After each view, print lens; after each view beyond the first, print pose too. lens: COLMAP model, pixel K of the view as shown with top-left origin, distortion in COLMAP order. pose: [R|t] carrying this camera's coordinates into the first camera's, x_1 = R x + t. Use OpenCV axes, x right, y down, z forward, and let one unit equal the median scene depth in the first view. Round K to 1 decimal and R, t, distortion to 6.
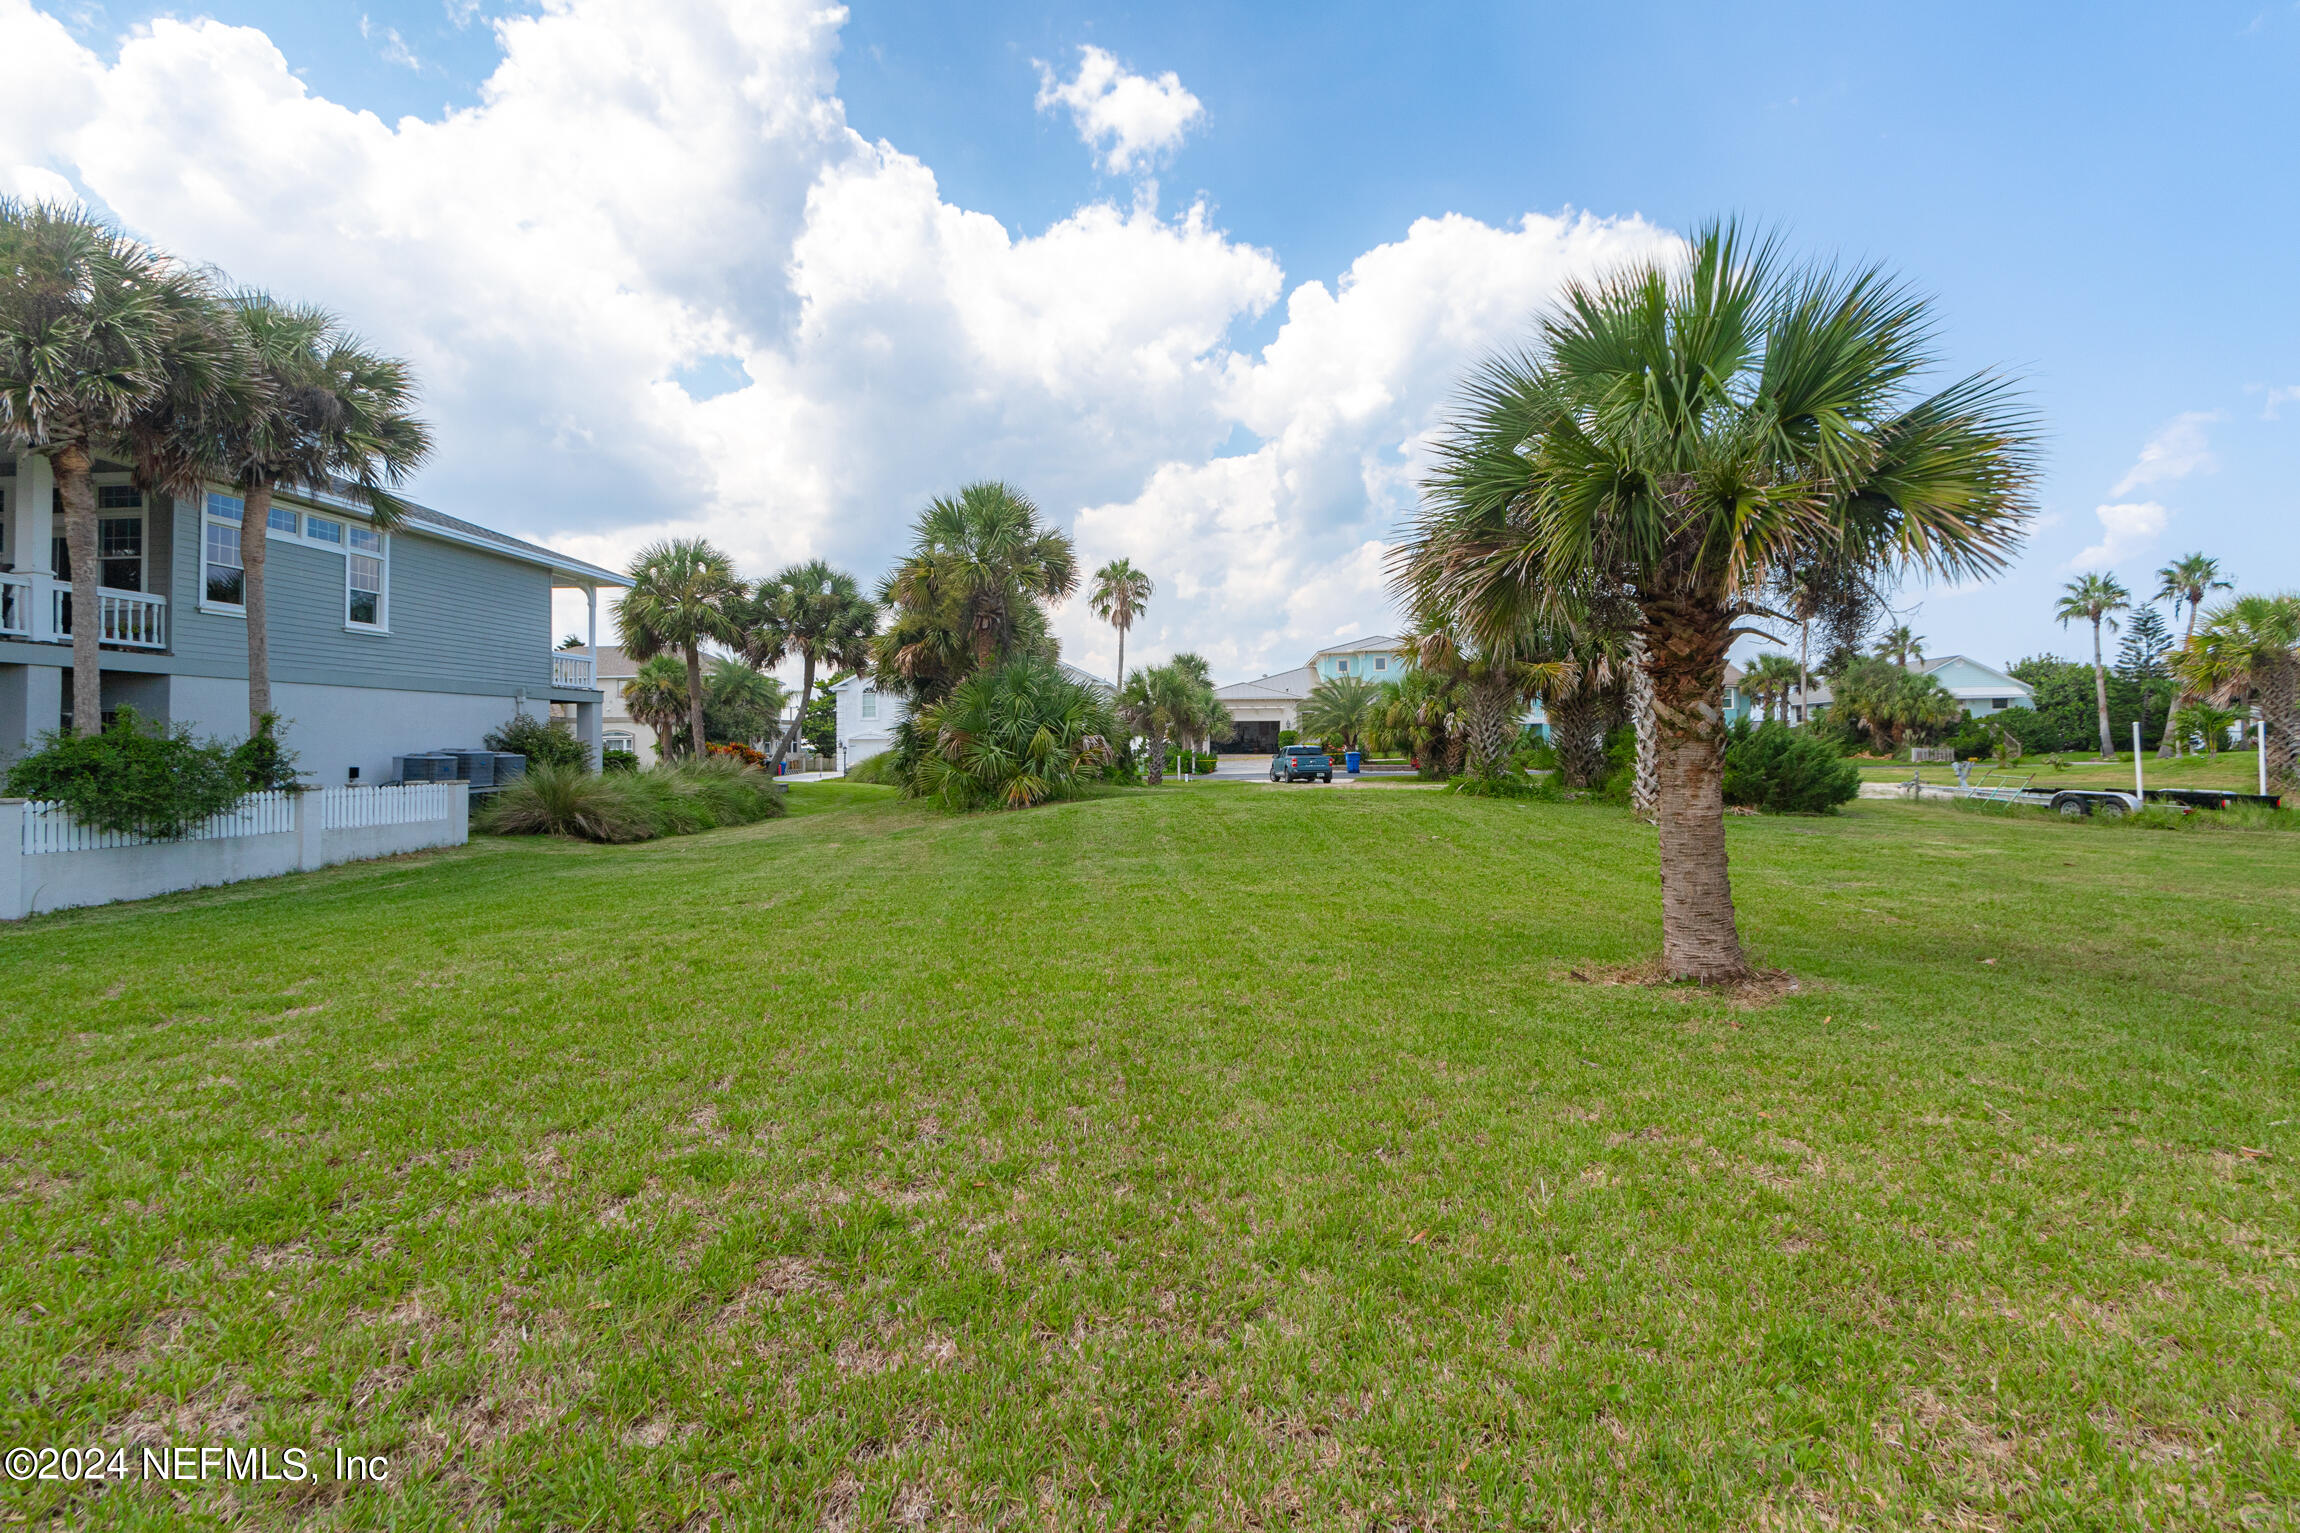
lens RADIAL K [[1081.3, 0, 1127.9], [0, 1081.3, 829.1], [0, 0, 1]] dist [0.008715, -0.001876]
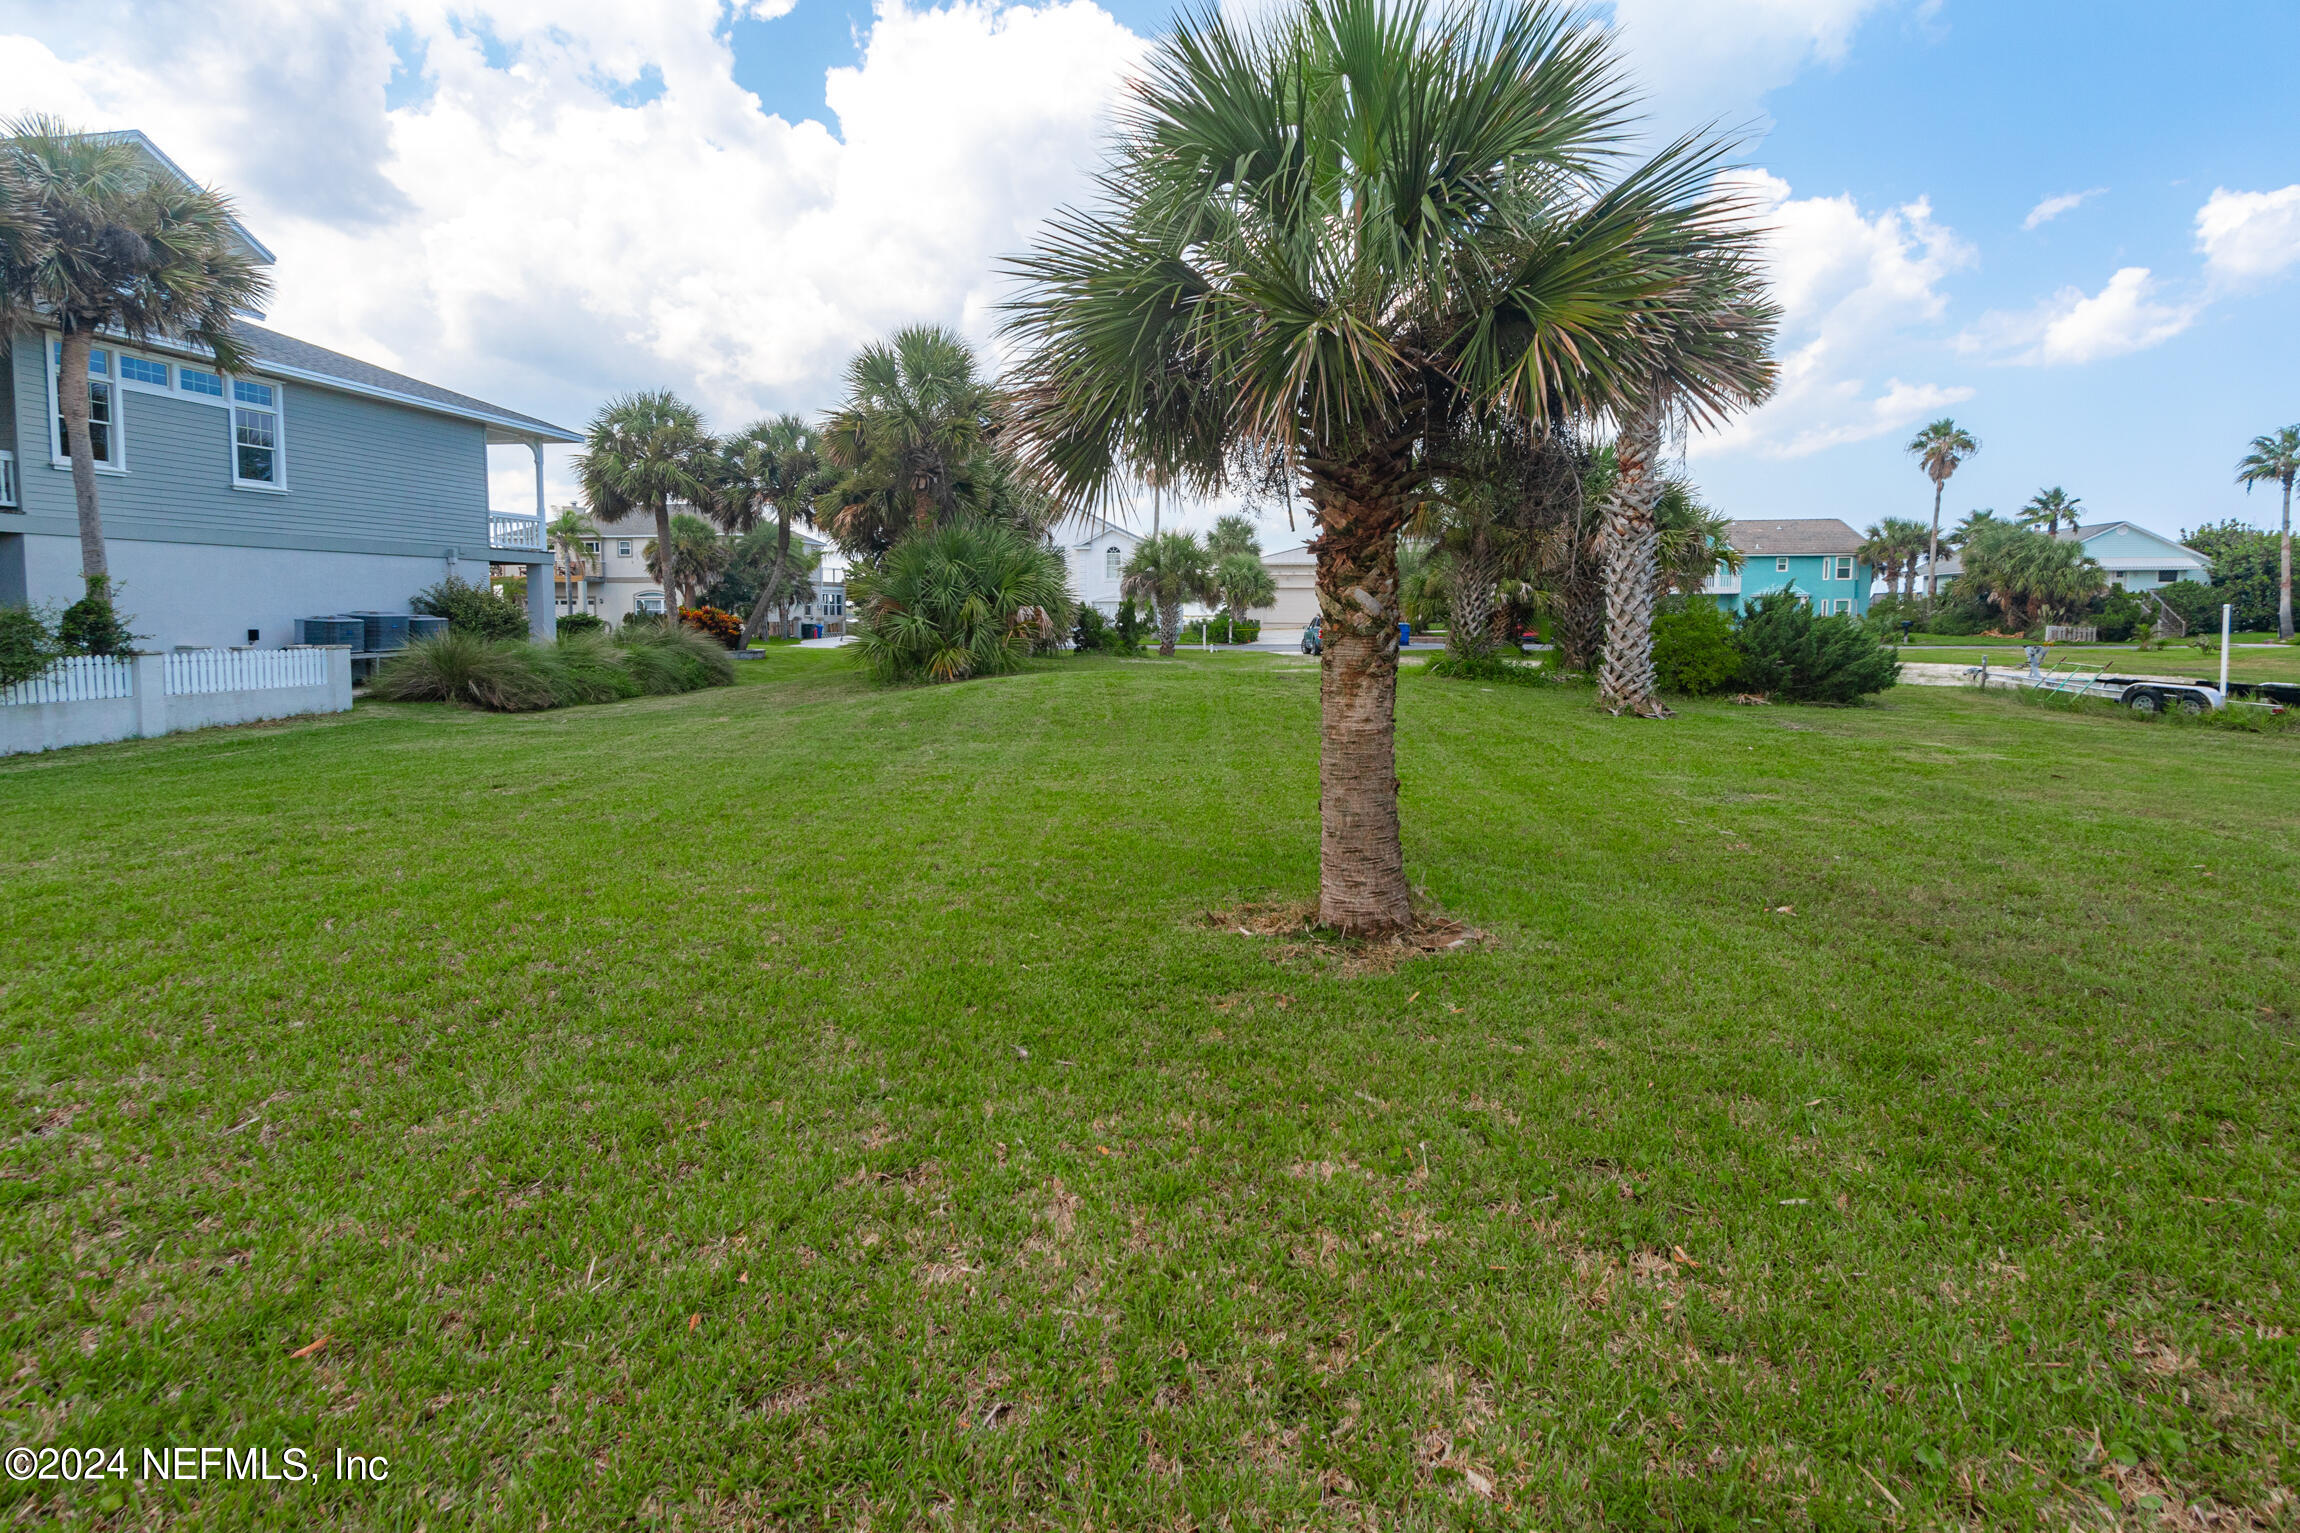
lens RADIAL K [[1081.3, 0, 1125.8], [0, 1081.3, 805.2], [0, 0, 1]] dist [0.008715, -0.001876]
pose [[0.995776, 0.028421, -0.087303, 0.139459], [-0.019439, 0.994588, 0.102067, -0.011671], [0.089731, -0.099939, 0.990939, 0.057823]]
